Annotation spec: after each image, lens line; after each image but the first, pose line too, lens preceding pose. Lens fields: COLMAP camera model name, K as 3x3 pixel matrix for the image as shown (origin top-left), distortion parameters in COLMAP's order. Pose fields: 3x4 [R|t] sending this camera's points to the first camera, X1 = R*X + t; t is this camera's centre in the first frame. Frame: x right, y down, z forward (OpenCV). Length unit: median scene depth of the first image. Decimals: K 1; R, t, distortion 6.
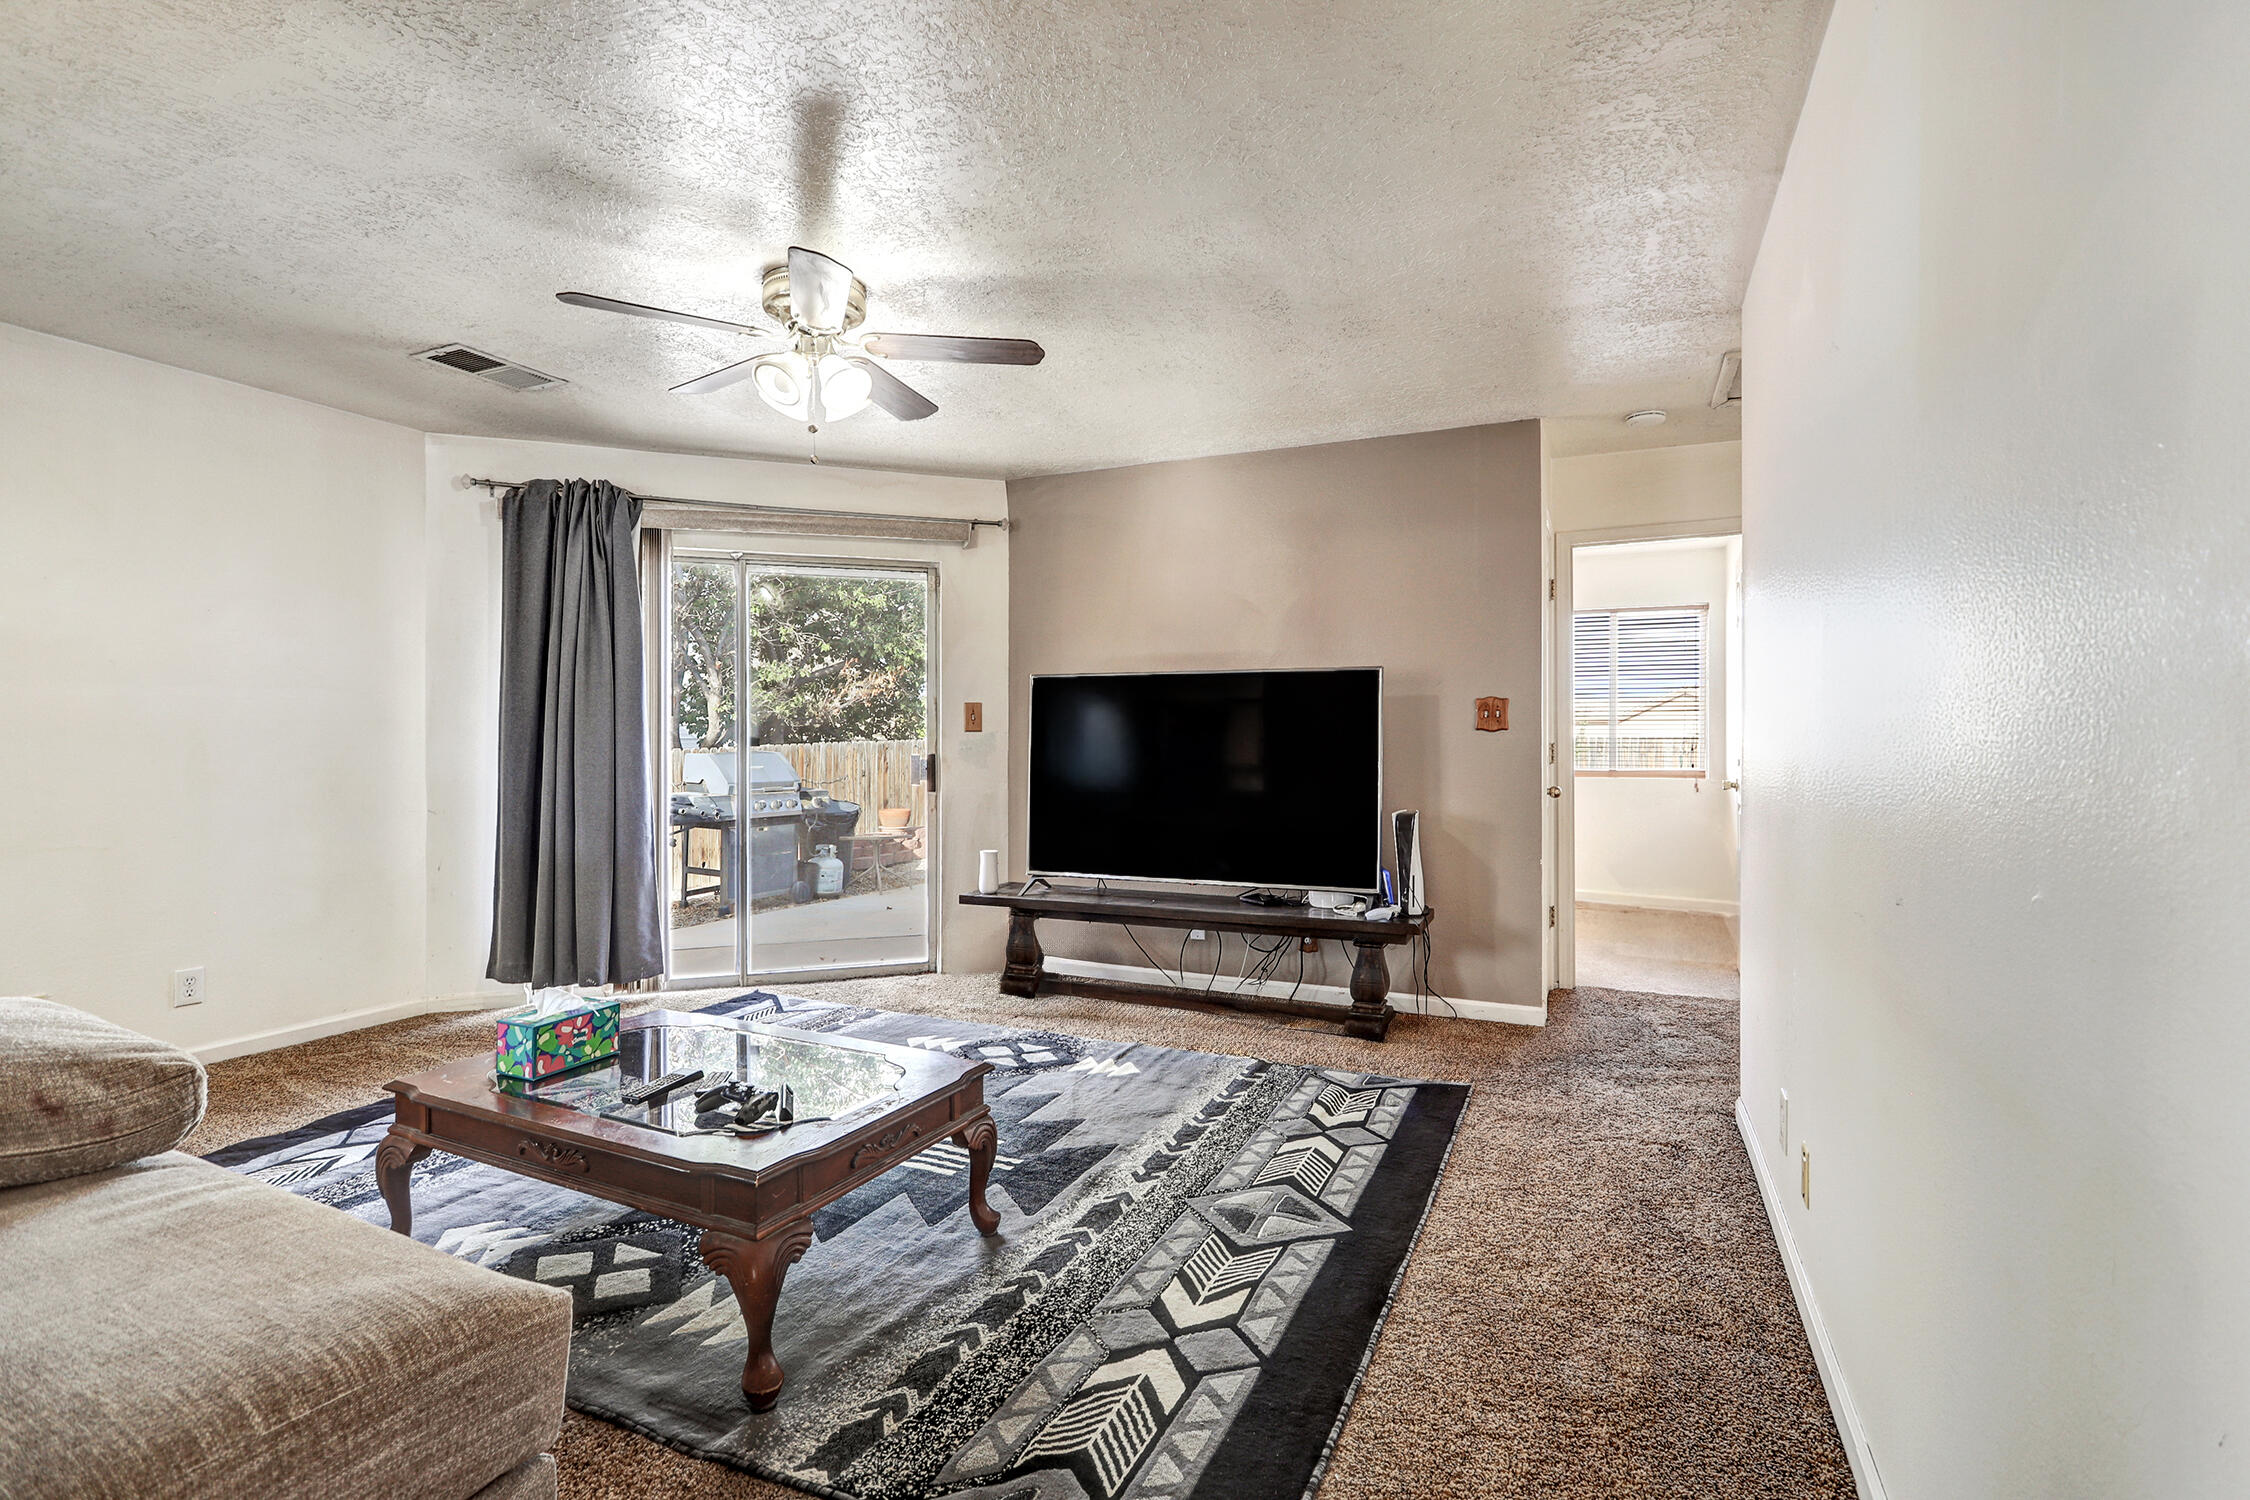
lens RADIAL K [[1059.2, 0, 1123.5], [0, 1059.2, 743.4], [0, 0, 1]] dist [-0.002083, -0.000040]
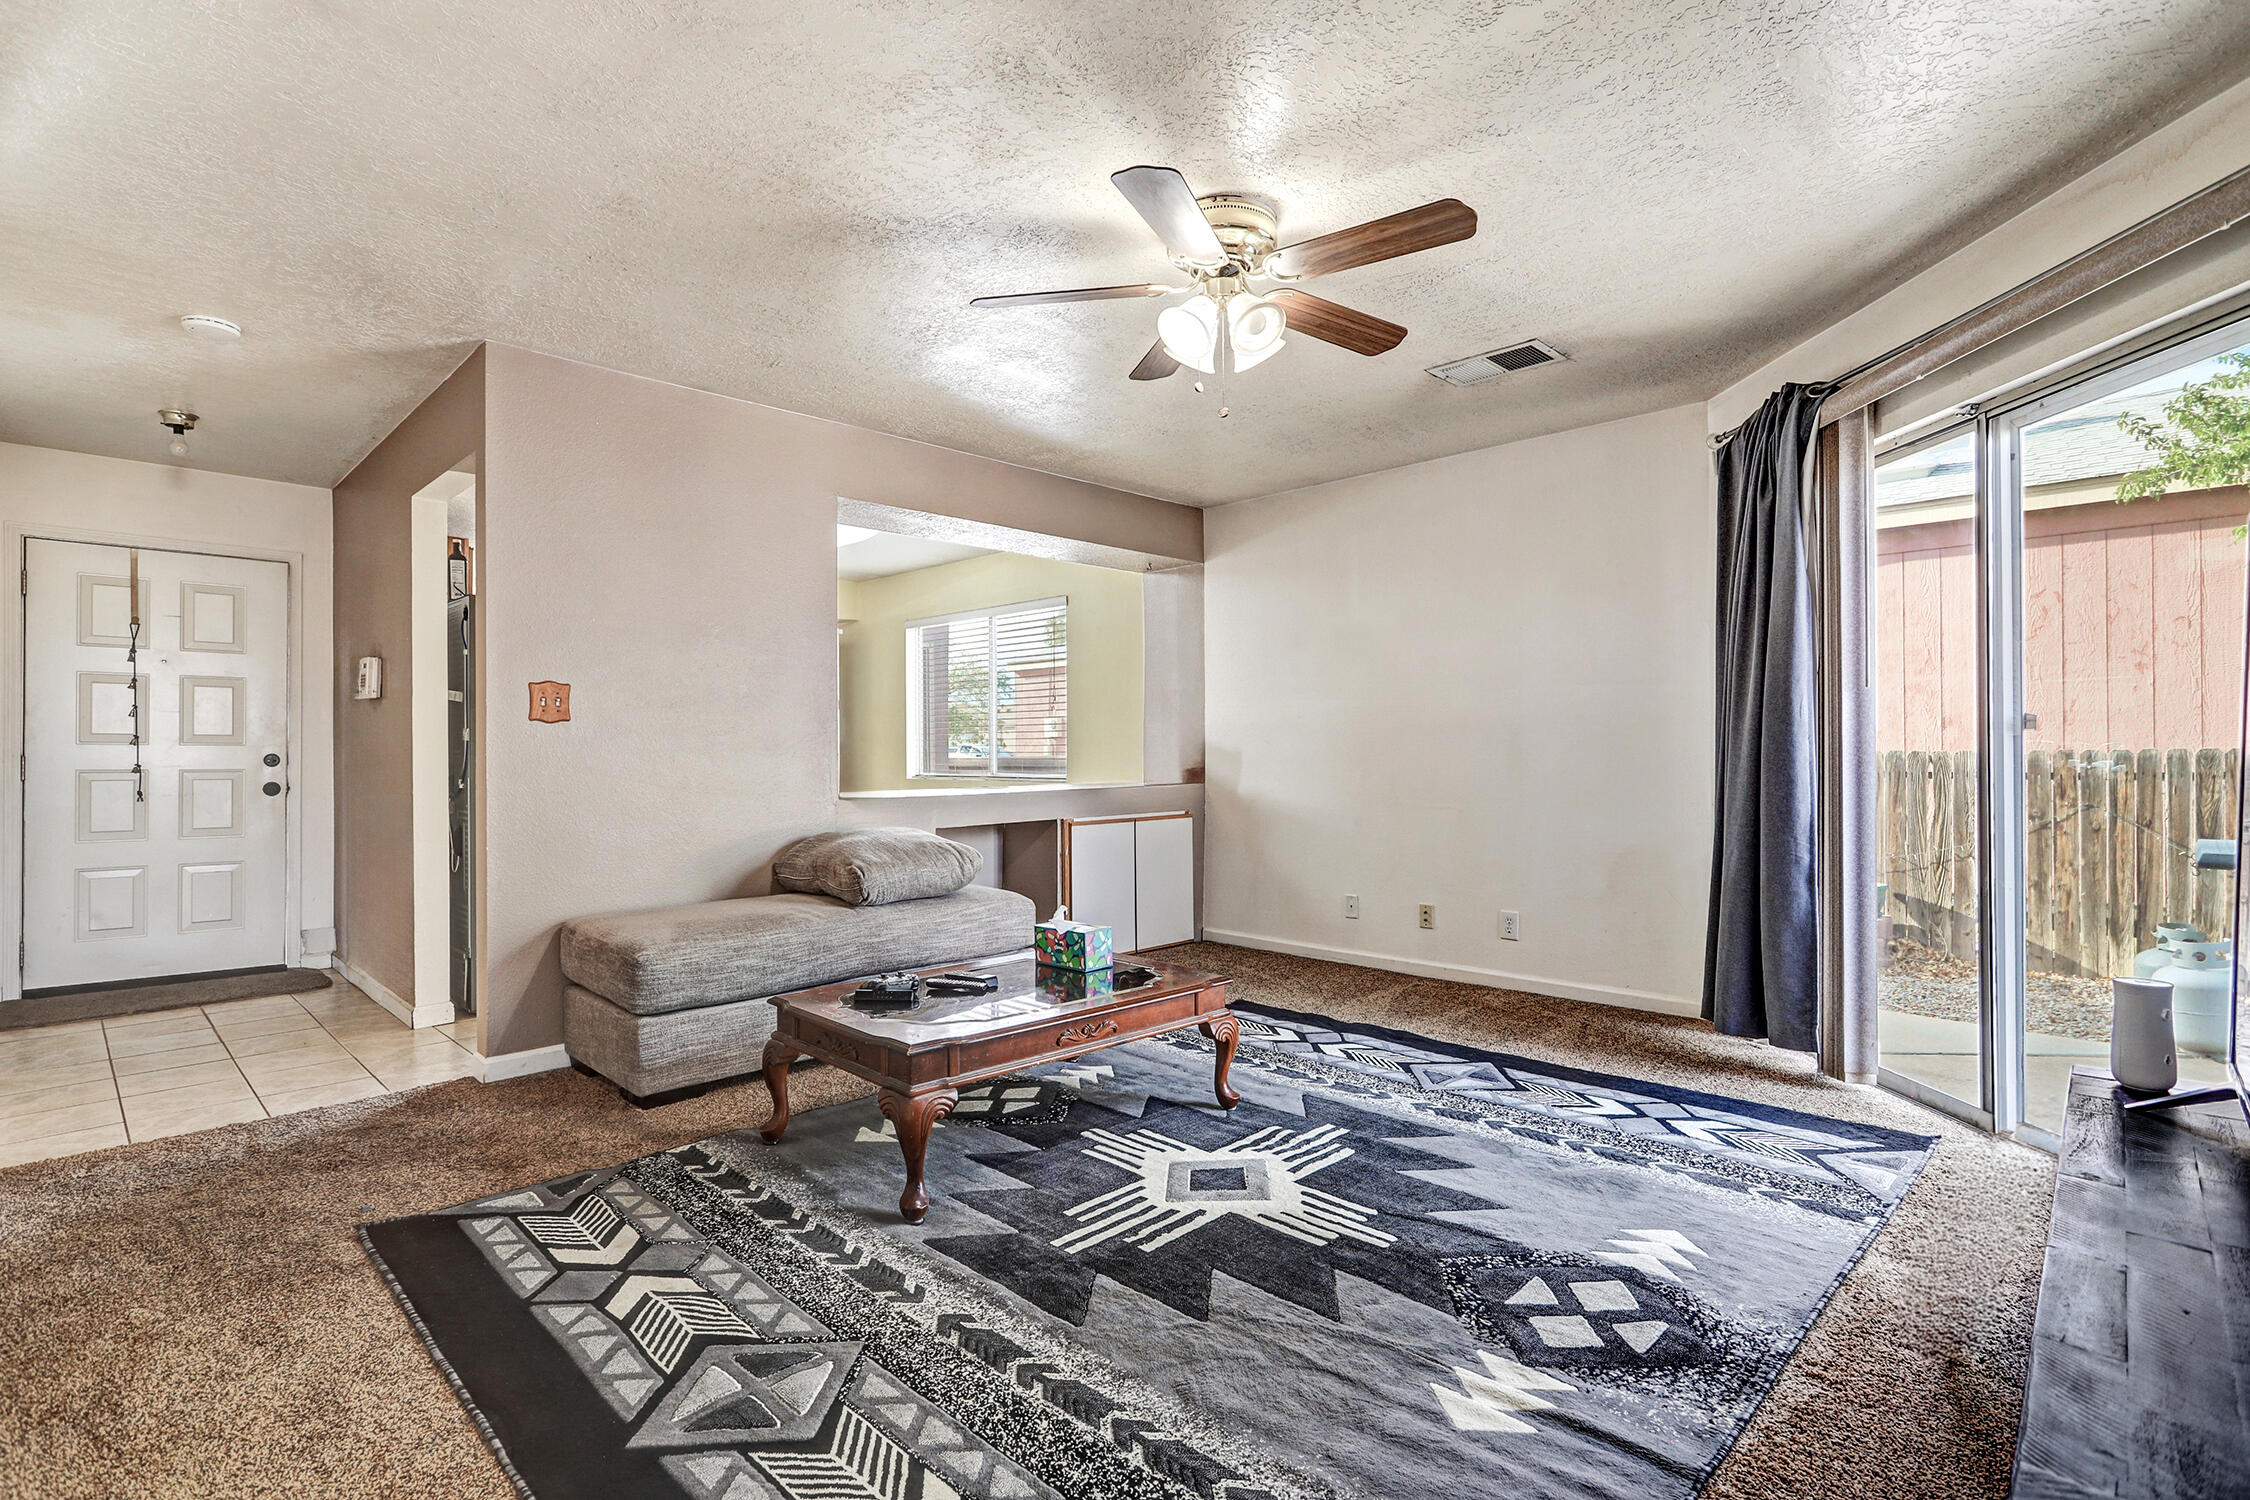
lens RADIAL K [[1059.2, 0, 1122.5], [0, 1059.2, 757.3], [0, 0, 1]] dist [-0.002083, -0.000040]
pose [[-0.337102, 0.005994, -0.941449, 0.685645], [0.003225, 0.999981, 0.005212, 0.025566], [0.941463, -0.001279, -0.337115, 1.421776]]
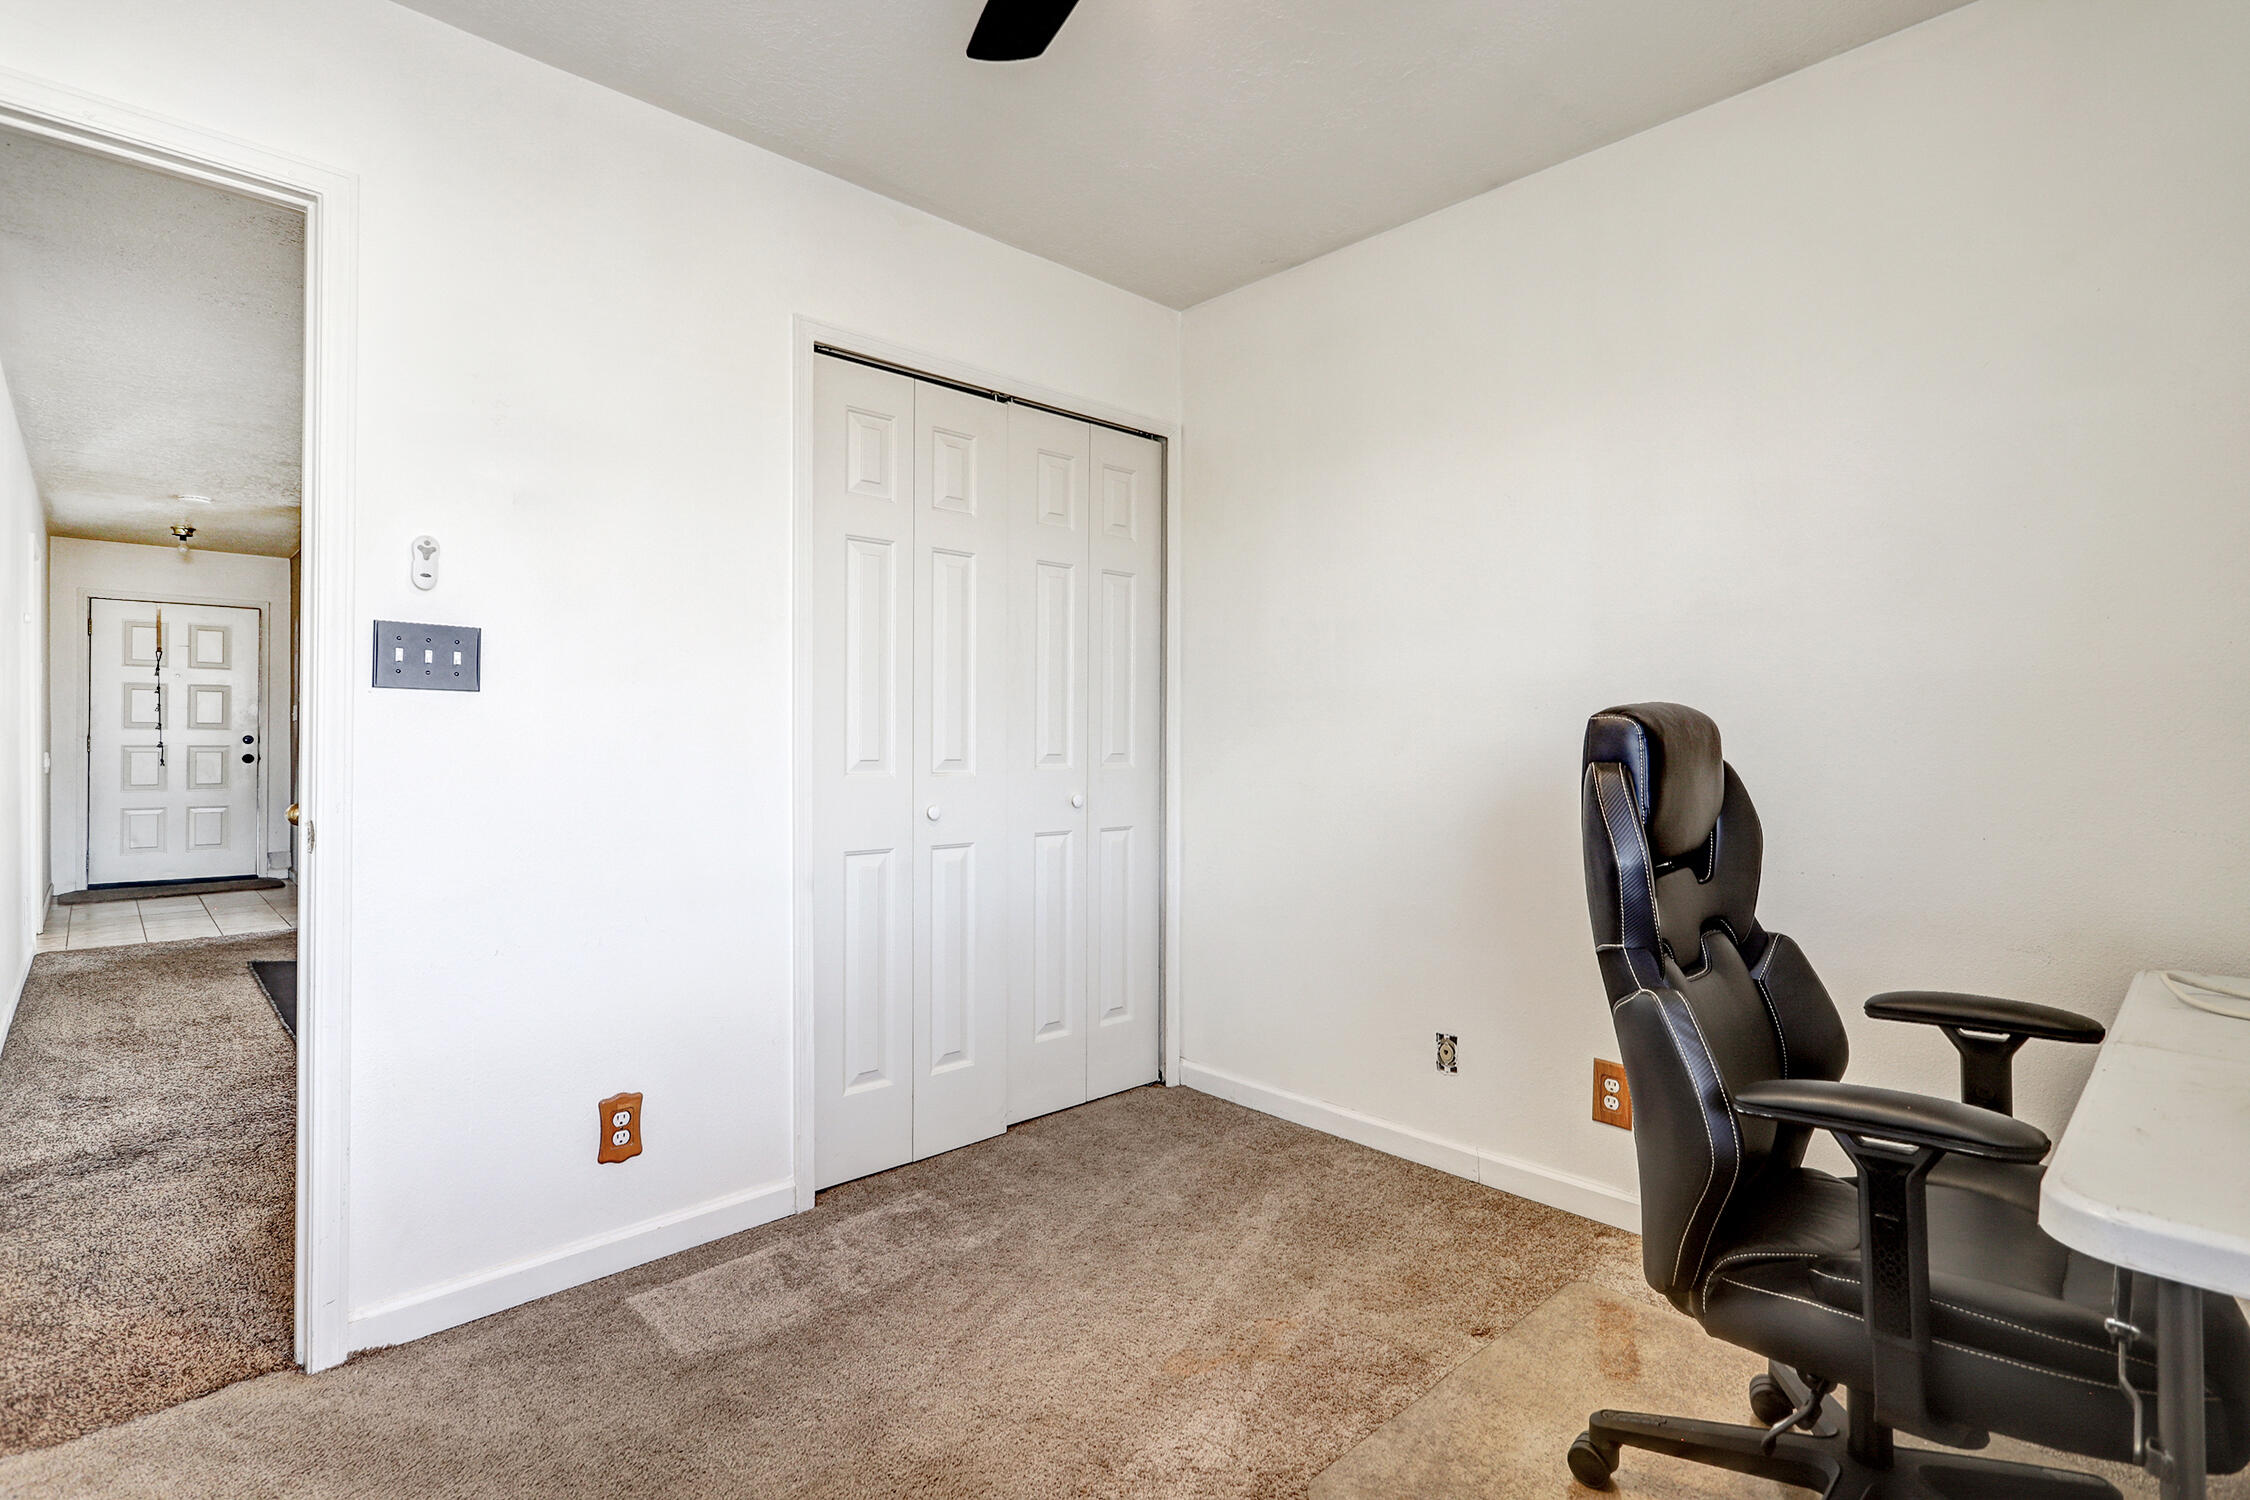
lens RADIAL K [[1059.2, 0, 1125.6], [0, 1059.2, 741.4], [0, 0, 1]] dist [-0.002083, -0.000040]
pose [[-0.359010, 0.006602, -0.933310, 1.263164], [-0.002830, 0.999963, 0.008163, 0.009876], [0.933329, 0.005572, -0.358978, 2.650152]]
